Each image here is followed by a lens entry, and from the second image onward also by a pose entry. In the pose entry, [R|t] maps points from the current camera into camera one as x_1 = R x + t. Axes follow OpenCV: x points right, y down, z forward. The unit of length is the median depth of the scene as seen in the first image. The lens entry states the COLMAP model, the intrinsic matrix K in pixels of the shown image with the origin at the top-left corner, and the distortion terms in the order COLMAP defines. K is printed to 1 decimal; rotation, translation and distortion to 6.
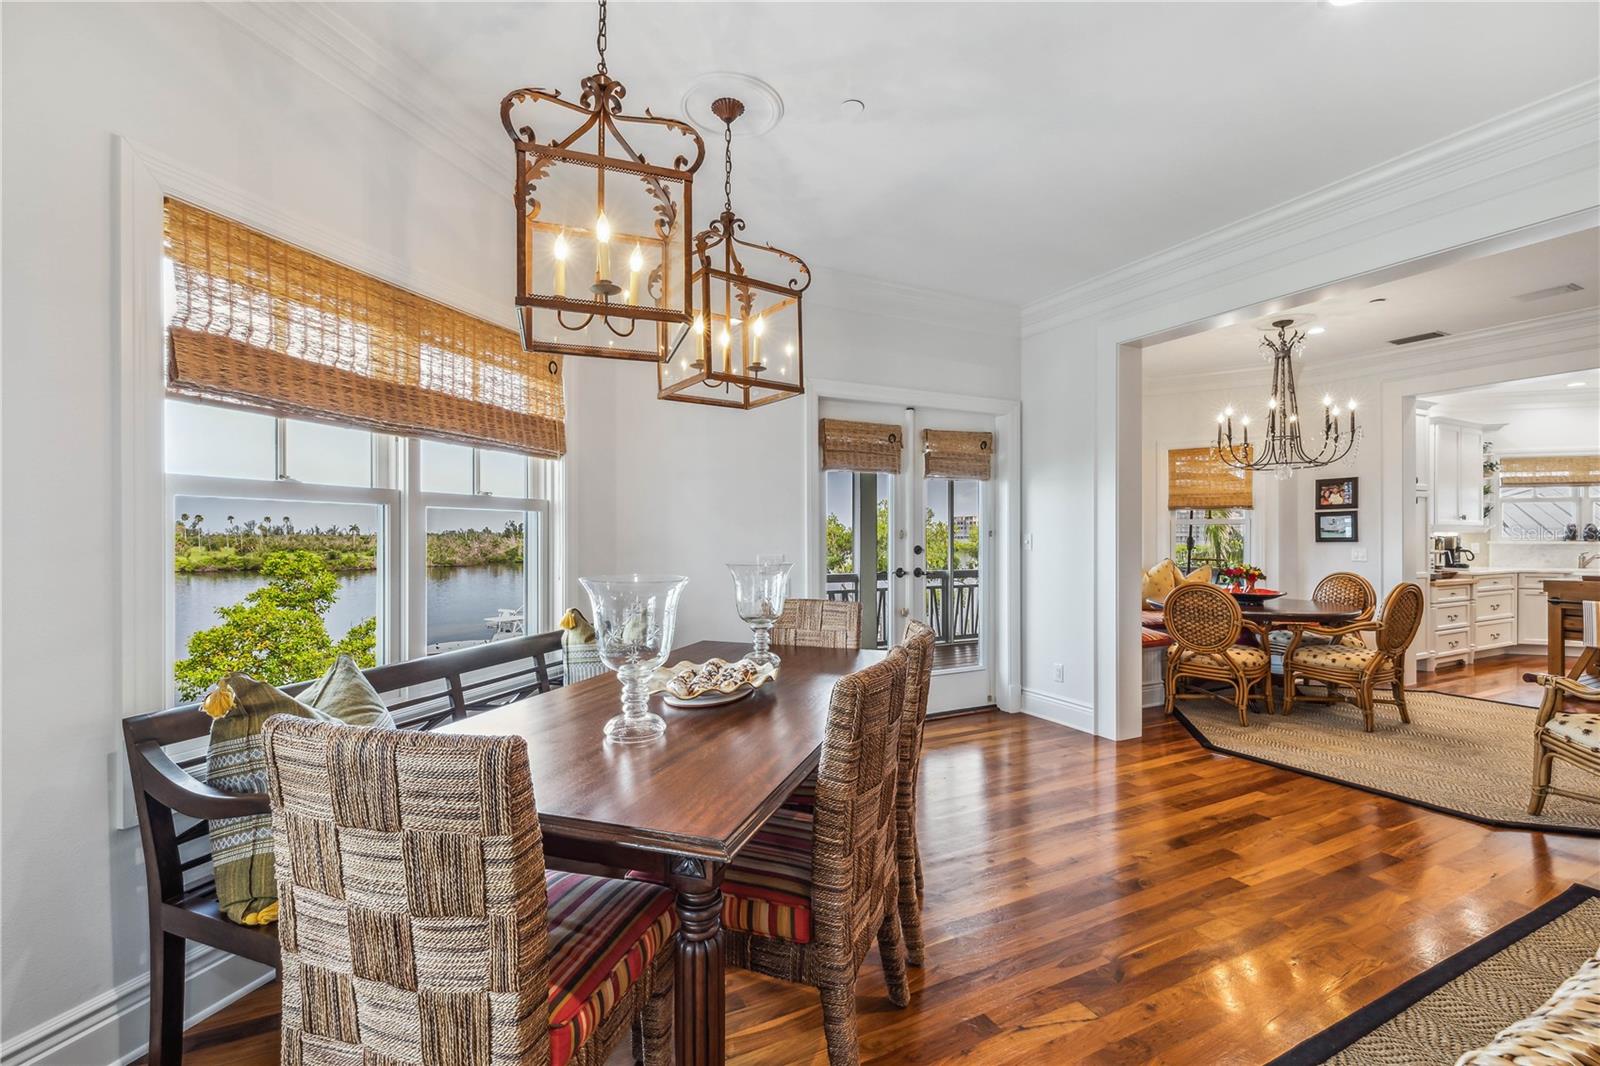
lens RADIAL K [[673.0, 0, 811.9], [0, 673.0, 535.7], [0, 0, 1]] dist [-0.000735, -0.000027]
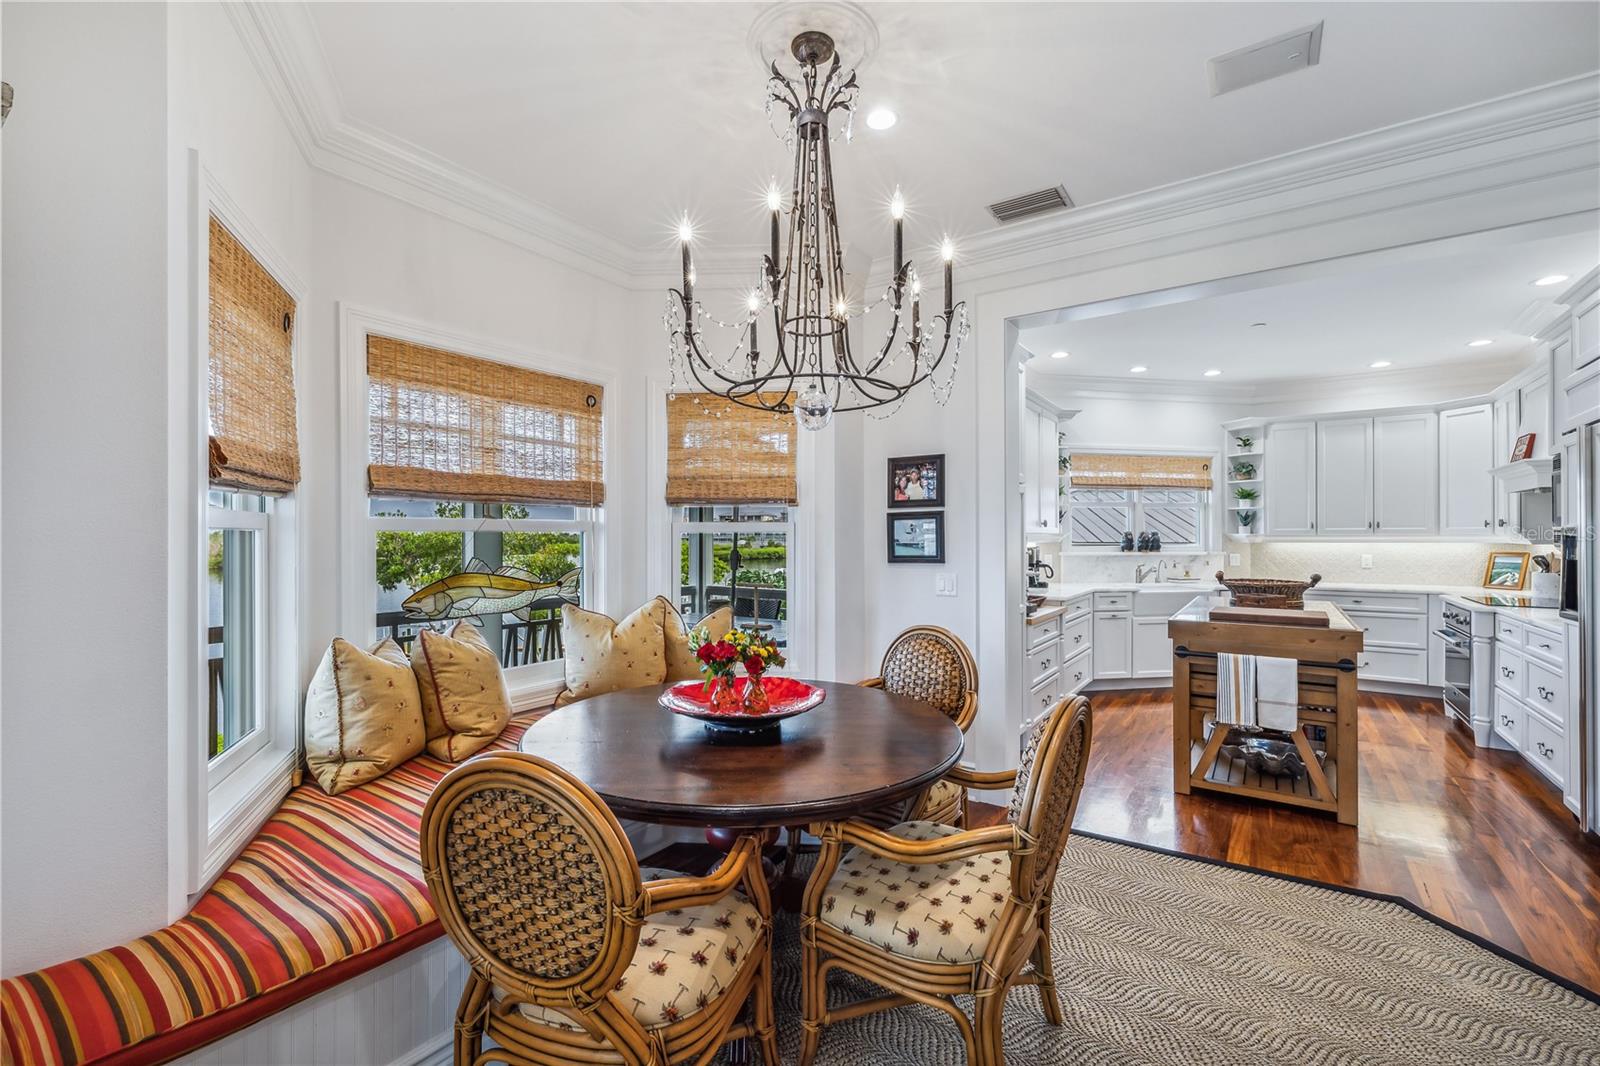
lens RADIAL K [[673.0, 0, 803.5], [0, 673.0, 534.3], [0, 0, 1]] dist [-0.000735, -0.000027]
pose [[0.877631, 0.001701, 0.479333, 0.396851], [0.000675, 0.999988, -0.004784, -0.012972], [-0.479336, 0.004522, 0.877620, 0.511436]]
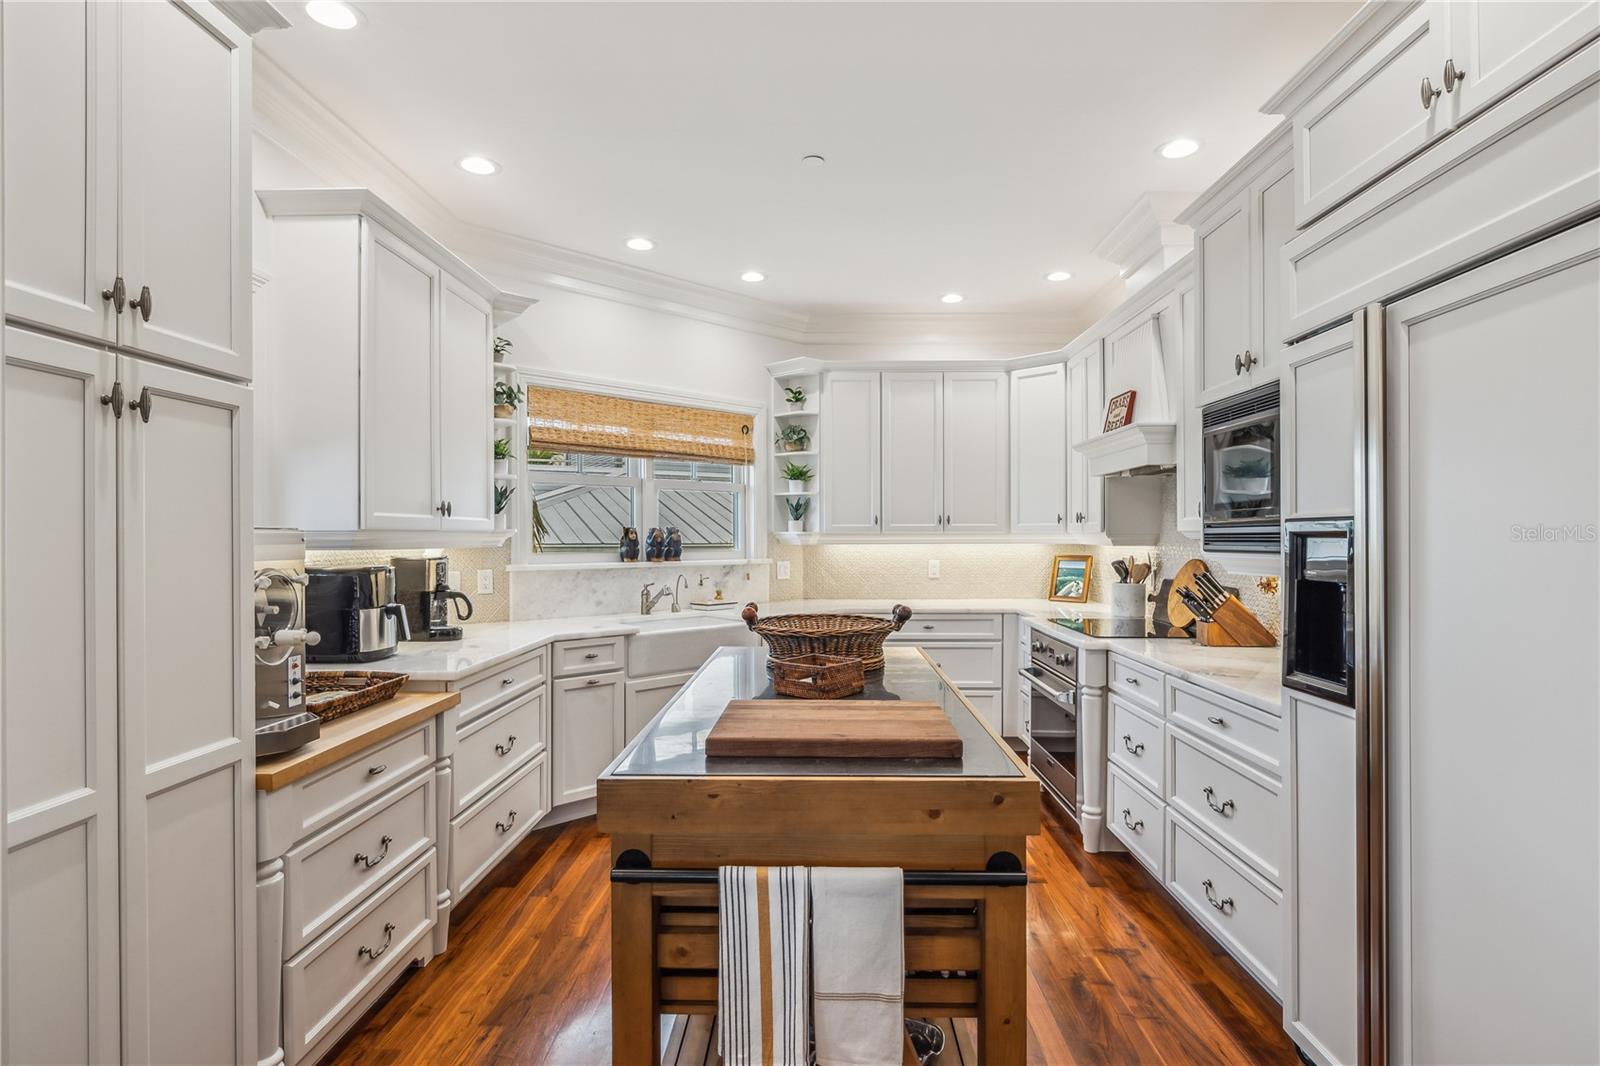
lens RADIAL K [[802.6, 0, 810.4], [0, 802.6, 540.4], [0, 0, 1]] dist [-0.000721, -0.000239]
pose [[0.459472, -0.005436, 0.888175, 0.760250], [0.002706, 0.999985, 0.004721, -0.013185], [-0.888188, 0.000234, 0.459480, 0.700159]]
